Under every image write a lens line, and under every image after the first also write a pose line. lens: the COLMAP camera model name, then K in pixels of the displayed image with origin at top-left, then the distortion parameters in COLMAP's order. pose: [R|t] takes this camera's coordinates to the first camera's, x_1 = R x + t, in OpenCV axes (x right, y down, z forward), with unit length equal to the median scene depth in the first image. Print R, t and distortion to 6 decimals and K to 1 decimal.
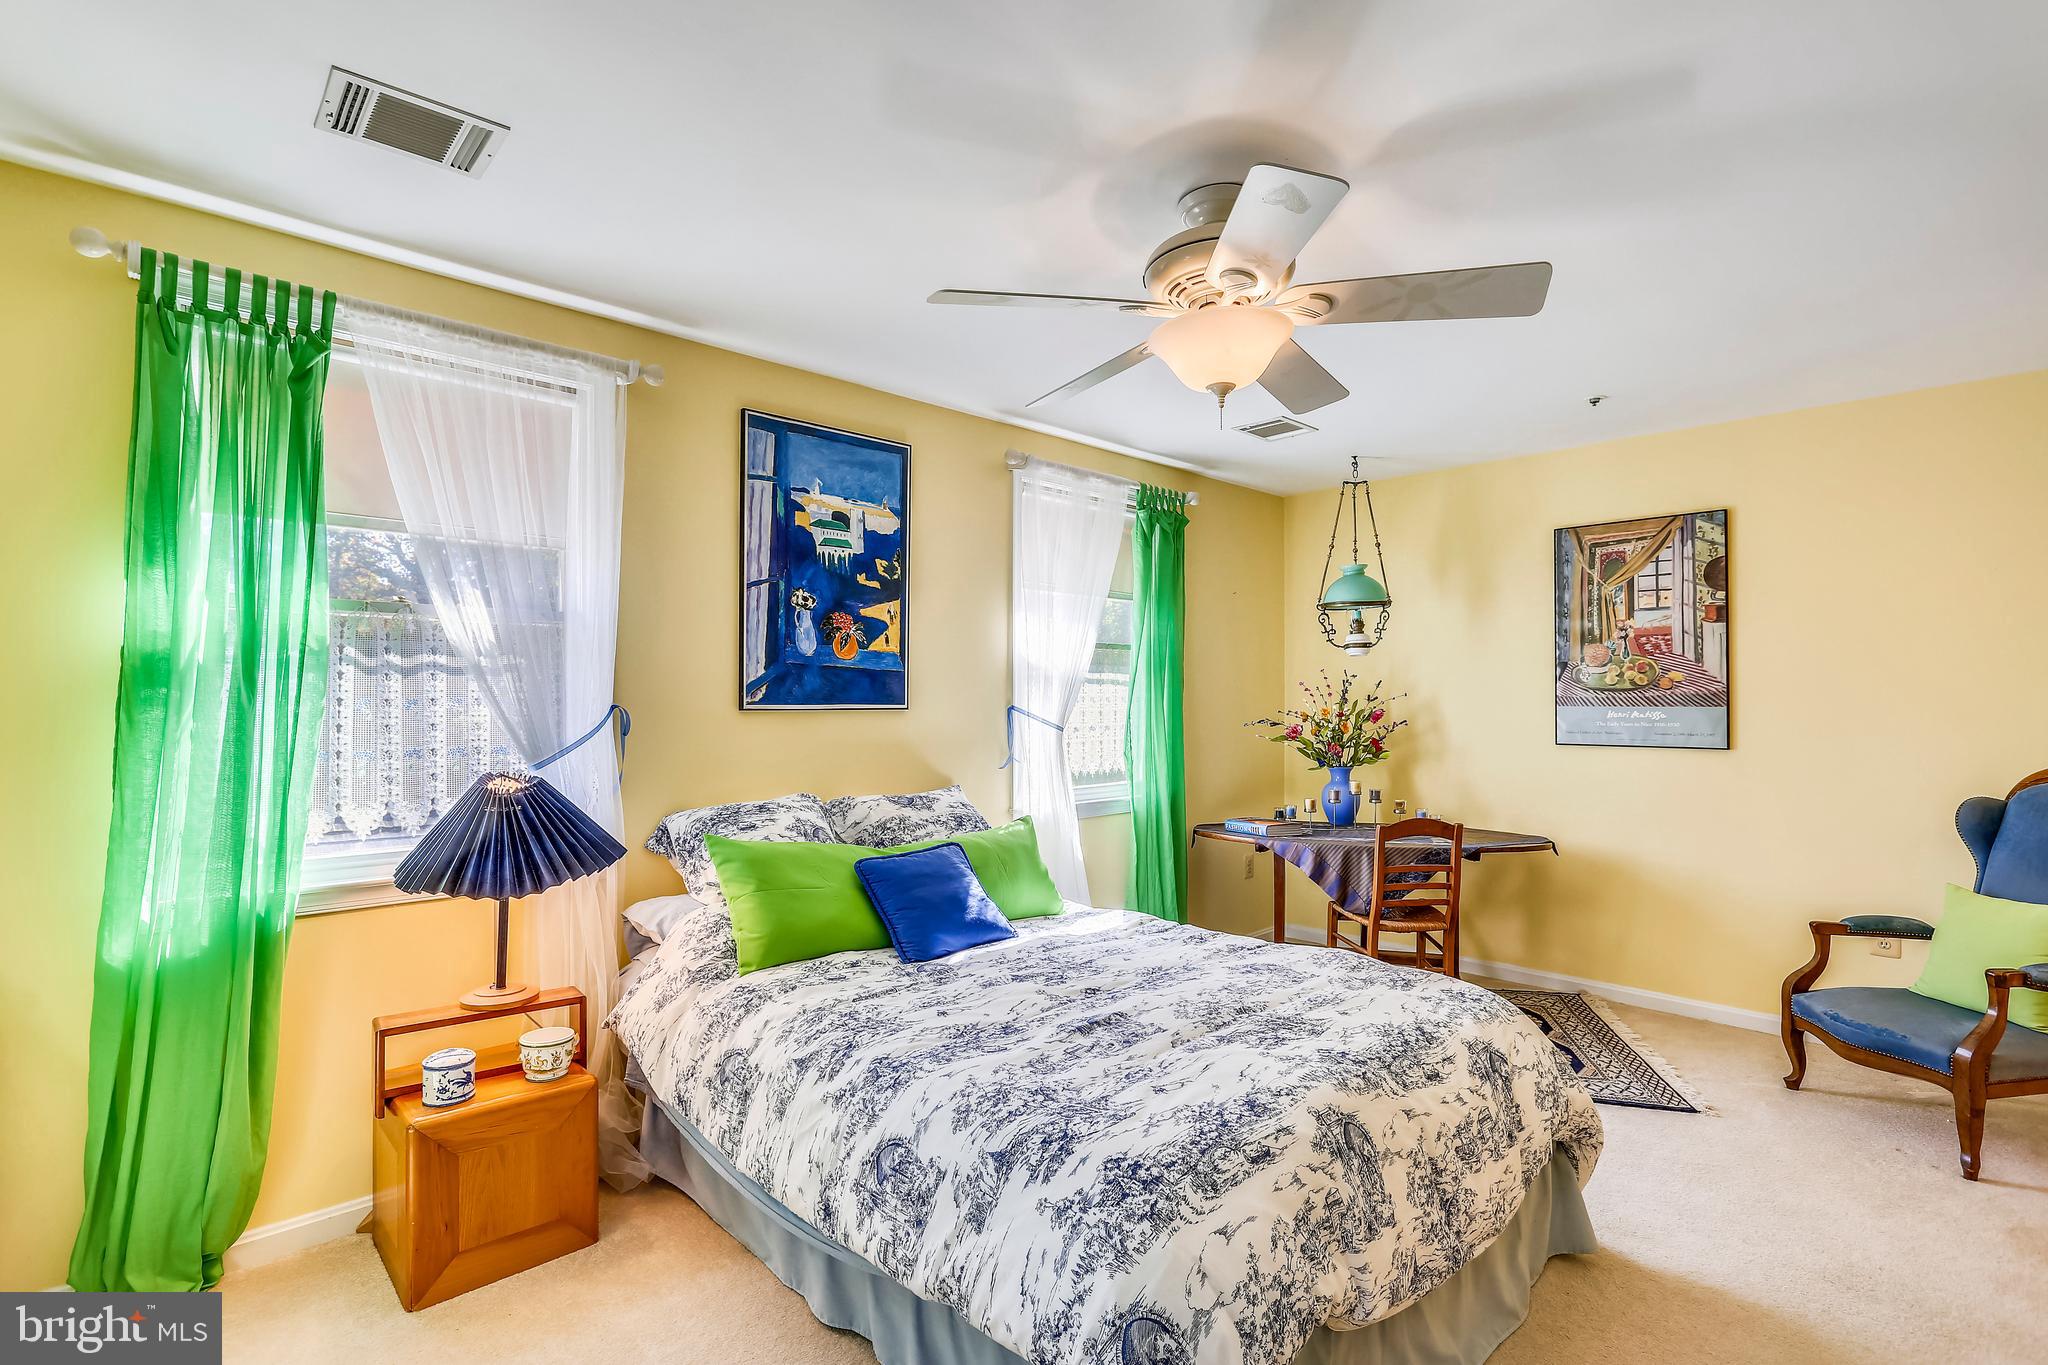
lens RADIAL K [[970.6, 0, 1015.2], [0, 970.6, 673.5], [0, 0, 1]] dist [-0.012065, 0.005198]
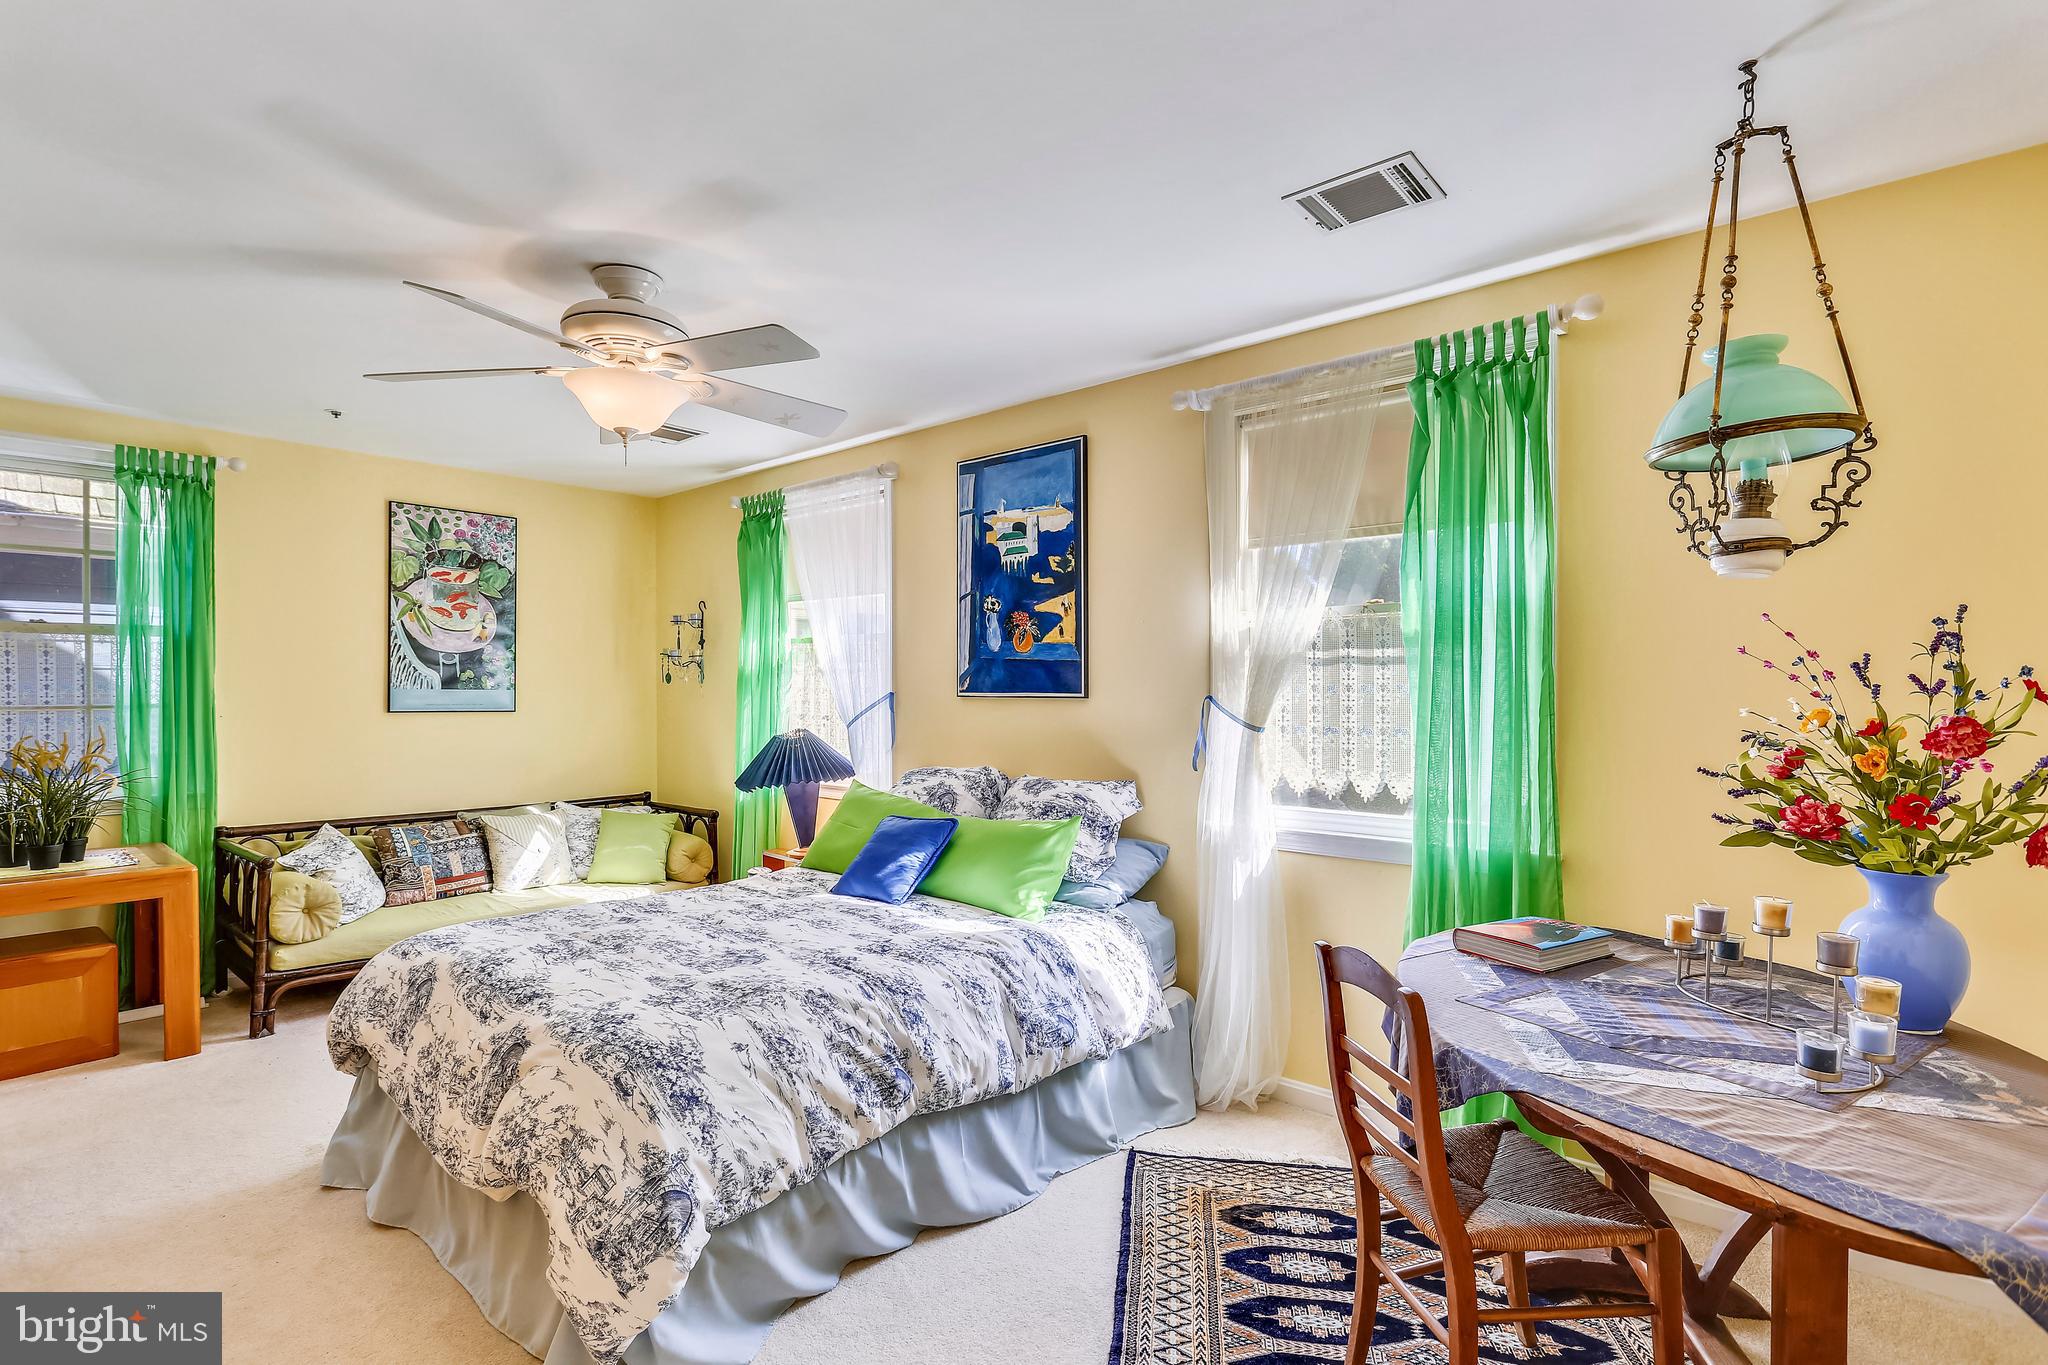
lens RADIAL K [[970.6, 0, 1013.9], [0, 970.6, 685.7], [0, 0, 1]] dist [-0.012065, 0.005198]
pose [[0.093873, -0.001408, -0.995583, 0.933408], [0.025540, 0.999673, 0.000995, 0.022347], [0.995257, -0.025520, 0.093878, 0.872282]]
